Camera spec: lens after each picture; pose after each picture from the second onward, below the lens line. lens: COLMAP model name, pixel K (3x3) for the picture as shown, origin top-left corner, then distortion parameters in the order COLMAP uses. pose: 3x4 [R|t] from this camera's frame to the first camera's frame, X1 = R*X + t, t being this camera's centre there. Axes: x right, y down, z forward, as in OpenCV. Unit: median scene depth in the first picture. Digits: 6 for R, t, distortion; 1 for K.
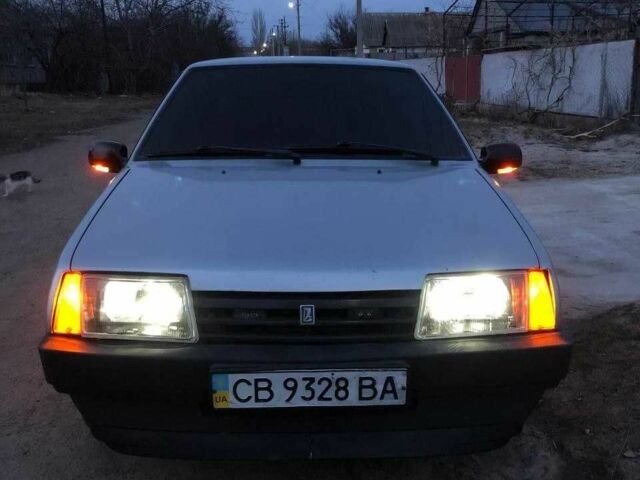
lens RADIAL K [[684.8, 0, 320.0], [0, 684.8, 240.0], [0, 0, 1]] dist [-0.007439, -0.011838]
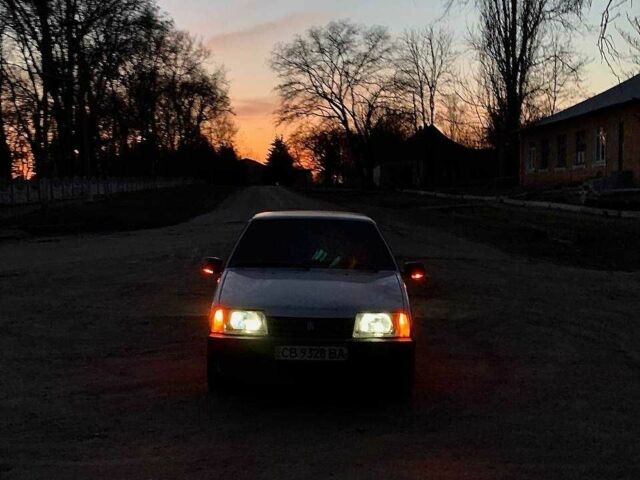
lens RADIAL K [[684.8, 0, 320.0], [0, 684.8, 240.0], [0, 0, 1]] dist [-0.007439, -0.011838]
pose [[0.999589, 0.018044, -0.022276, 0.065495], [-0.021623, 0.984753, -0.172612, 0.223087], [0.018822, 0.173023, 0.984738, -1.525641]]
